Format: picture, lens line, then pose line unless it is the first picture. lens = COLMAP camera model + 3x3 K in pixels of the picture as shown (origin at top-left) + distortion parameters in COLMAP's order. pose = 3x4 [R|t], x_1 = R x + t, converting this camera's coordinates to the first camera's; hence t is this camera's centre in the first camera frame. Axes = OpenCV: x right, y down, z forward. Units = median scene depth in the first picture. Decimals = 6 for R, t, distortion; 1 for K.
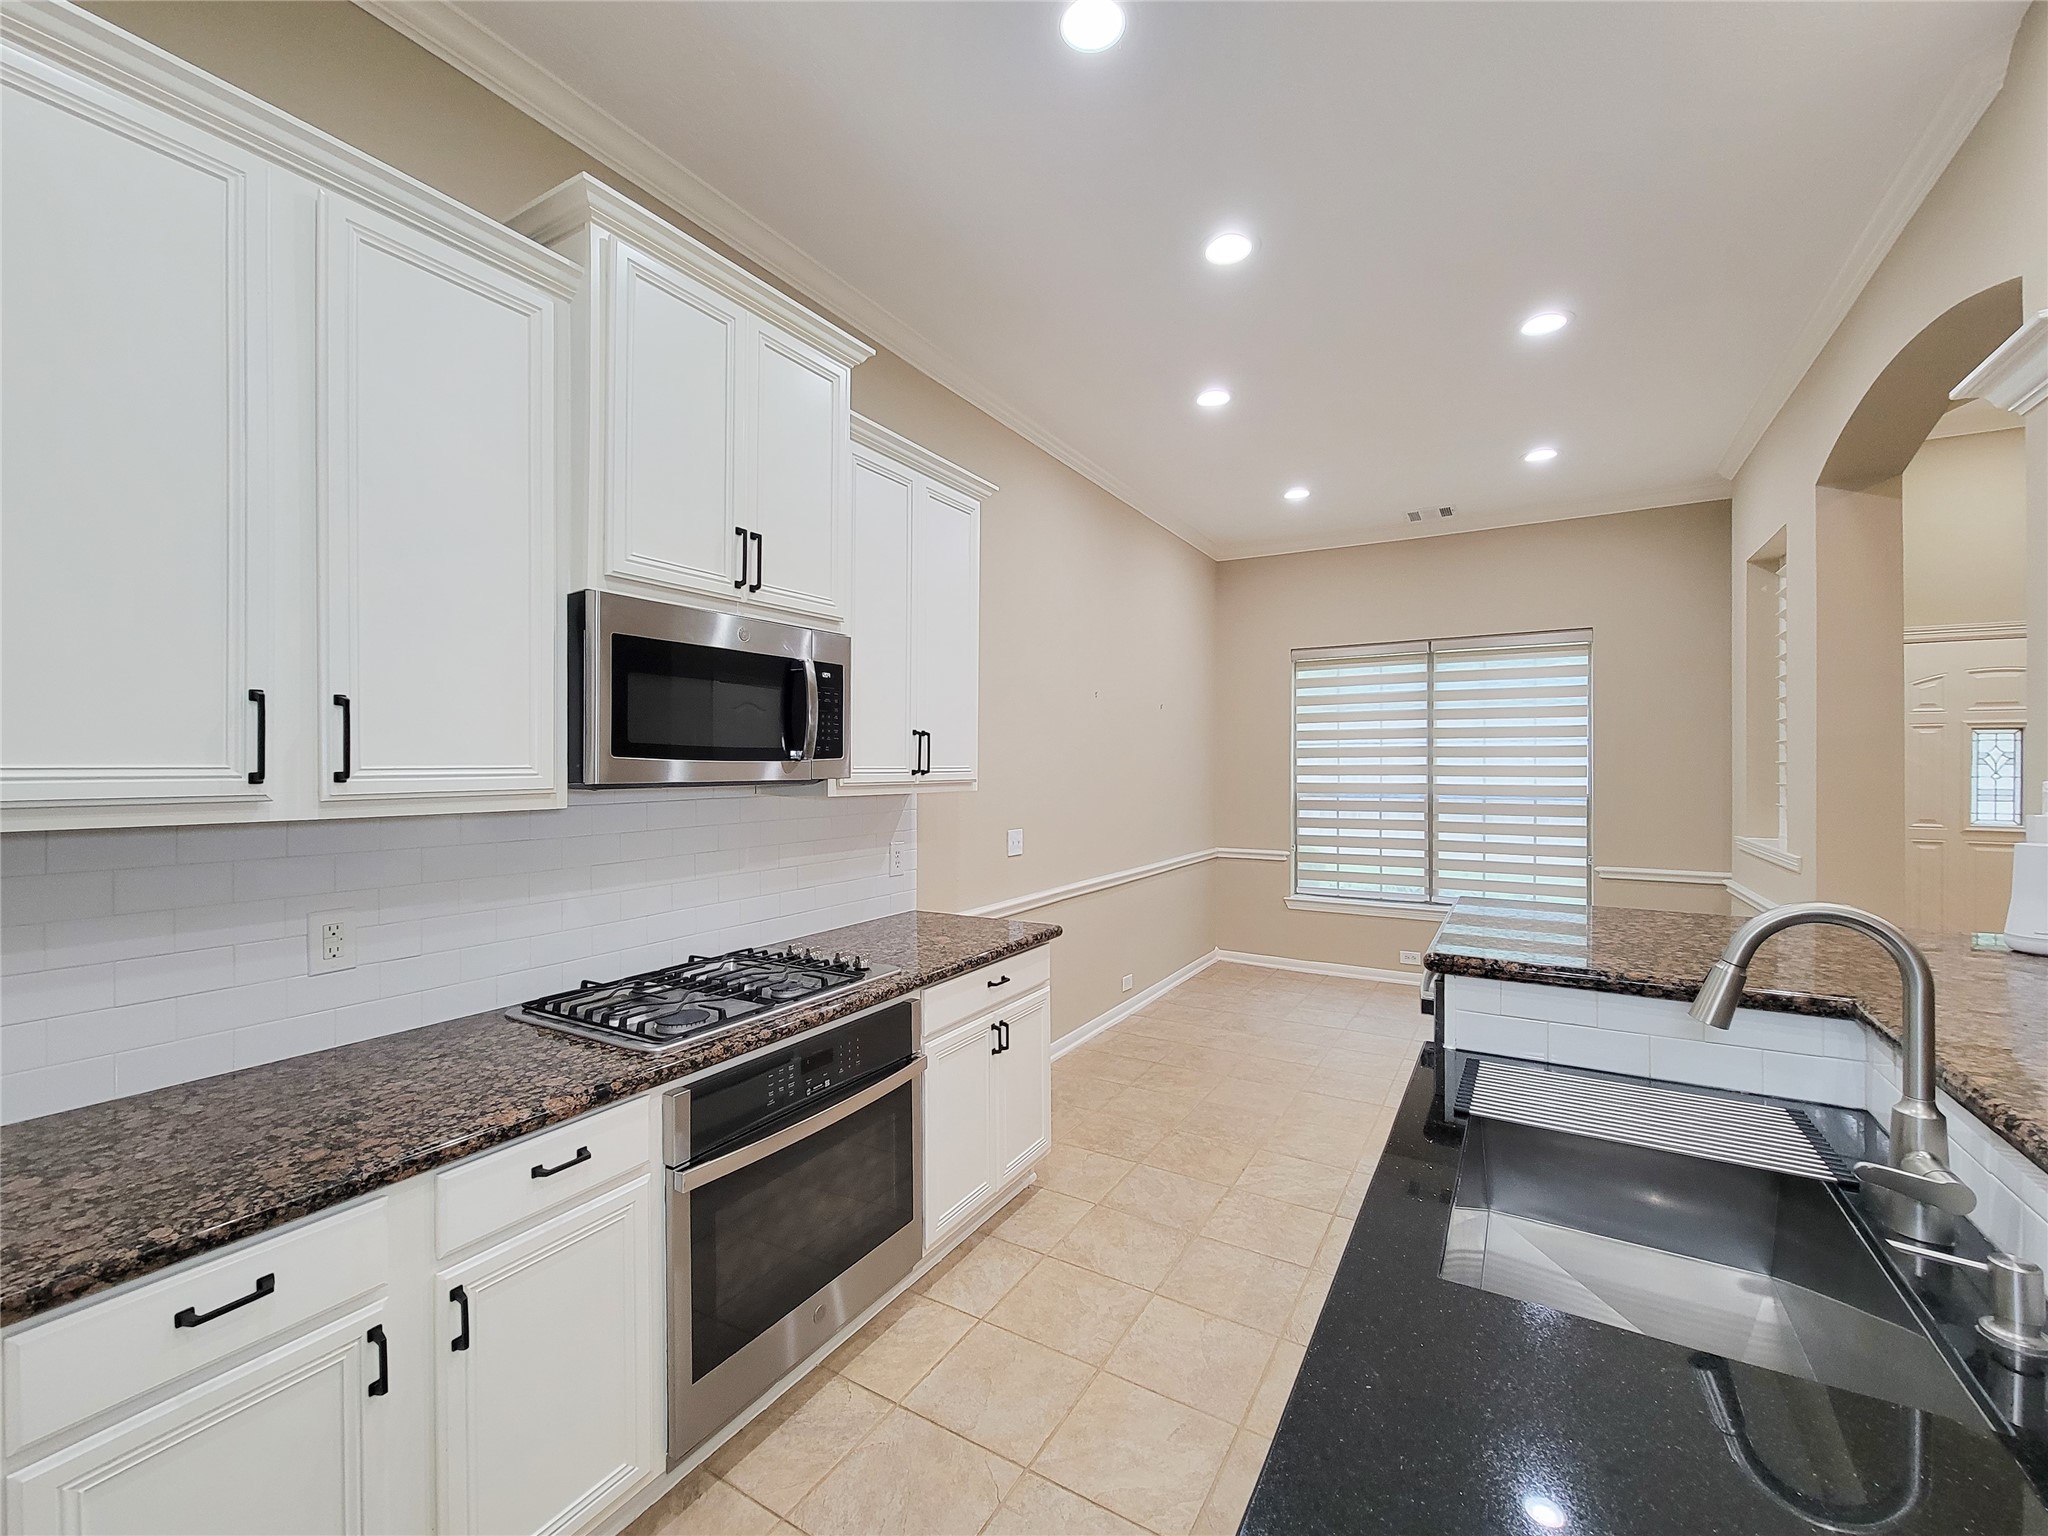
lens RADIAL K [[847.3, 0, 1028.7], [0, 847.3, 762.9], [0, 0, 1]] dist [0.002831, -0.002947]
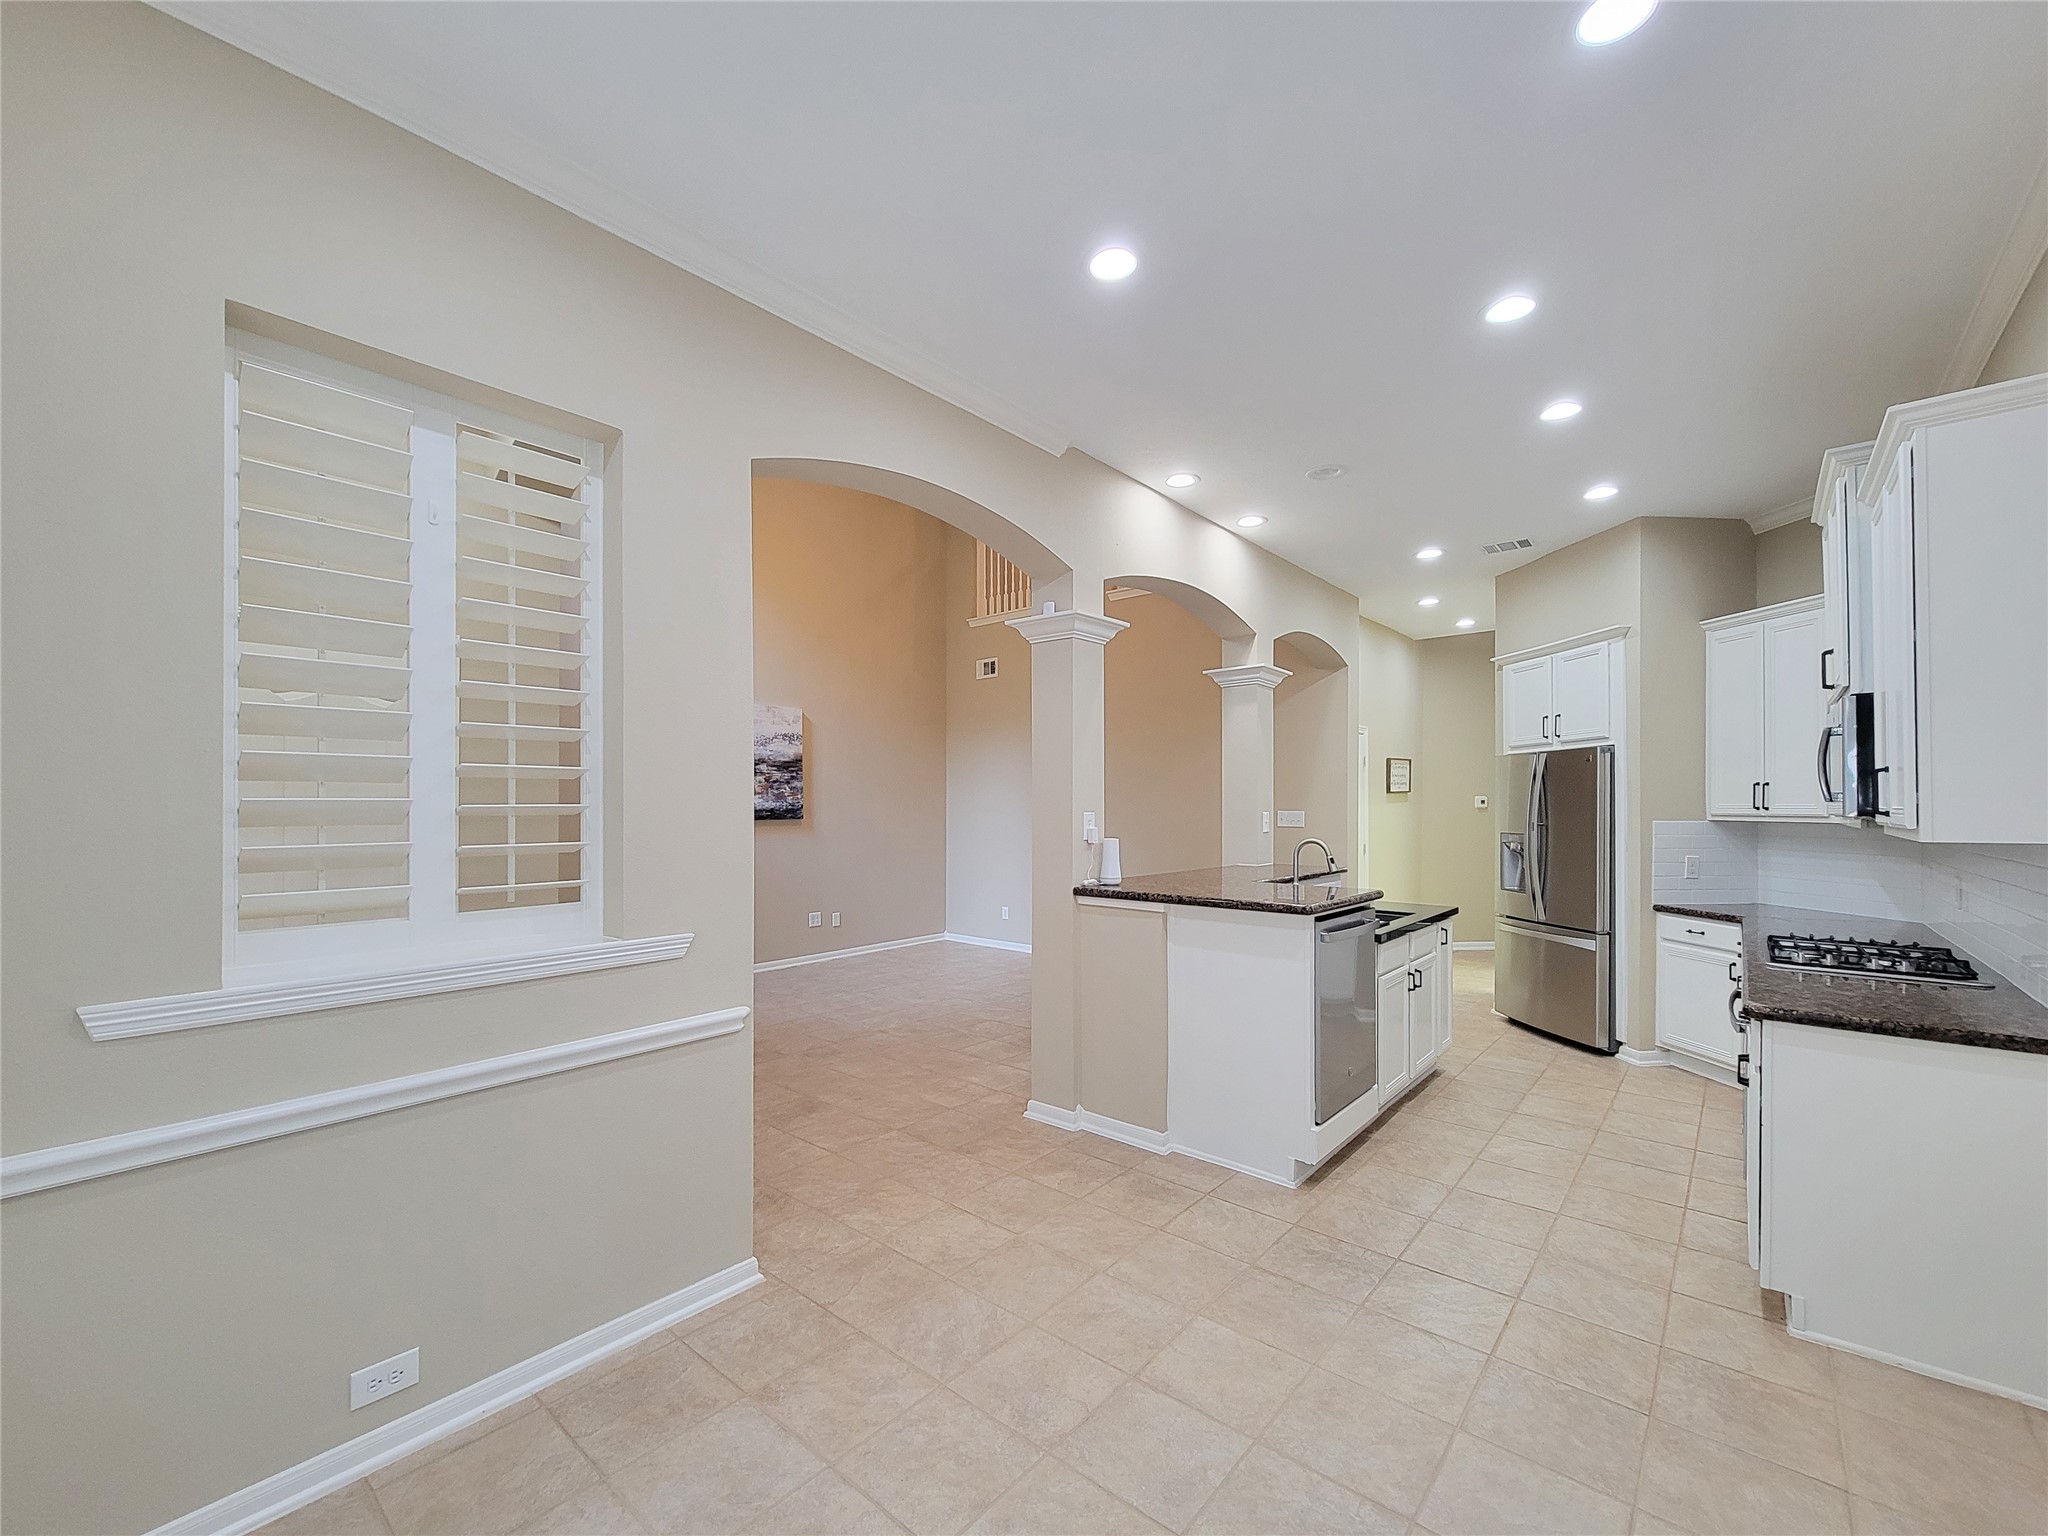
lens RADIAL K [[855.4, 0, 1012.8], [0, 855.4, 799.9], [0, 0, 1]] dist [0.000289, -0.000879]
pose [[-0.984071, 0.000131, 0.177775, 0.441188], [-0.000978, 0.999981, -0.006148, 0.001927], [-0.177772, -0.006224, -0.984052, 1.464889]]
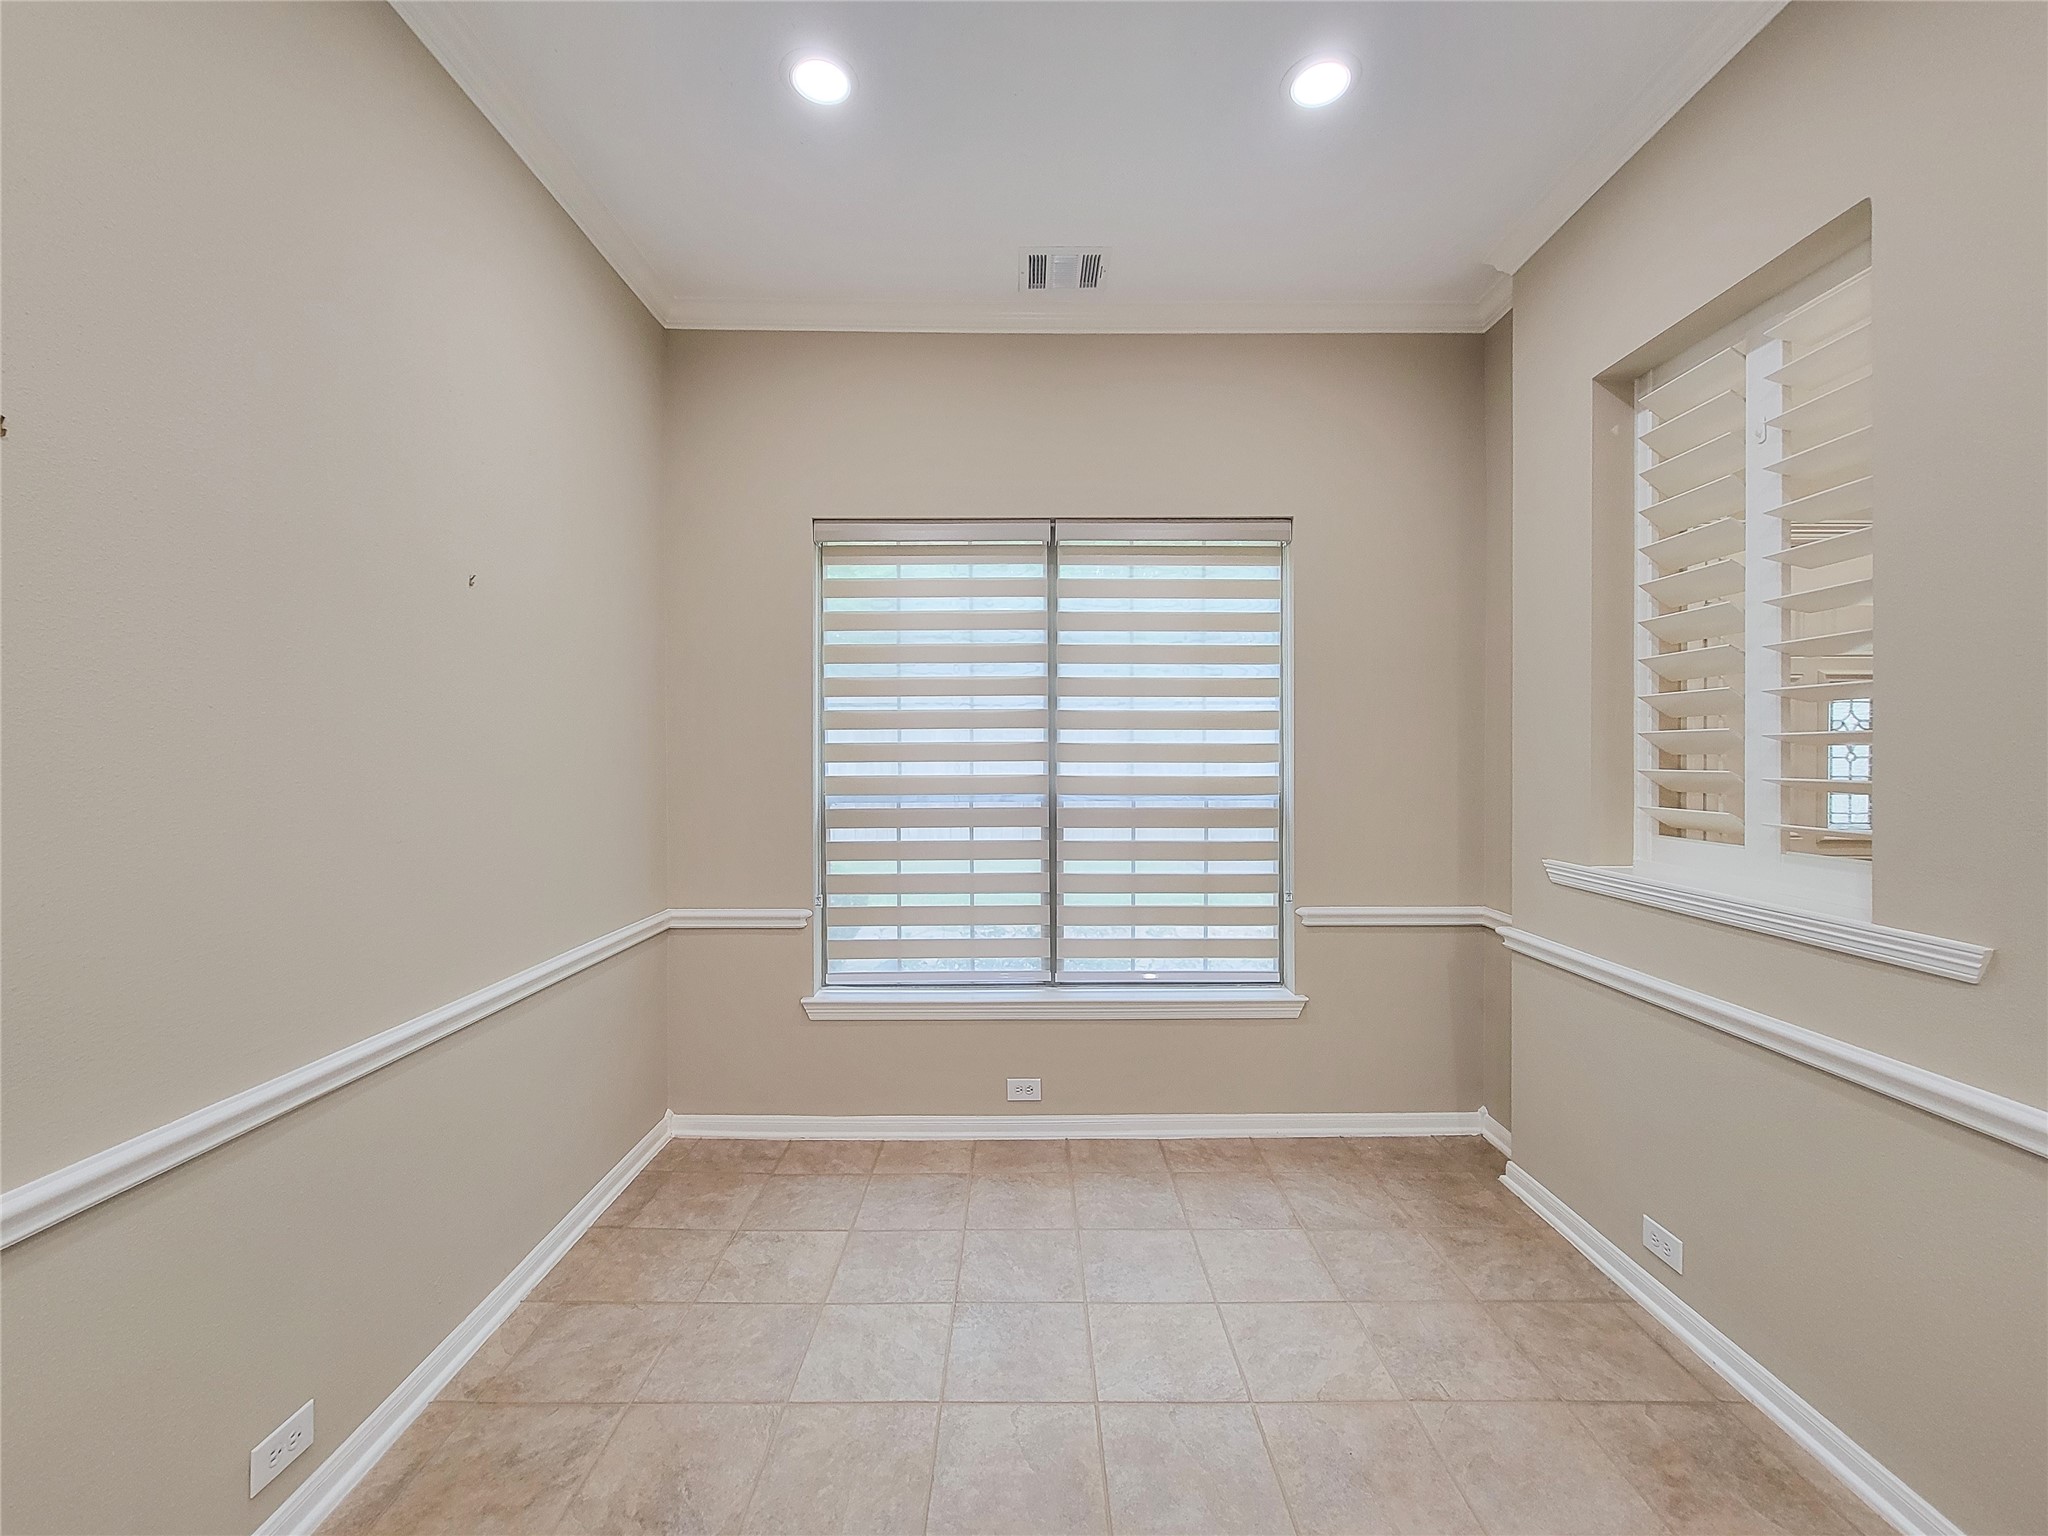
lens RADIAL K [[819.5, 0, 999.1], [0, 819.5, 764.3], [0, 0, 1]] dist [0.001944, -0.003405]
pose [[0.872900, -0.008800, 0.487820, 0.256404], [0.001719, 0.999887, 0.014963, 0.012563], [-0.487896, -0.012223, 0.872816, 0.791493]]
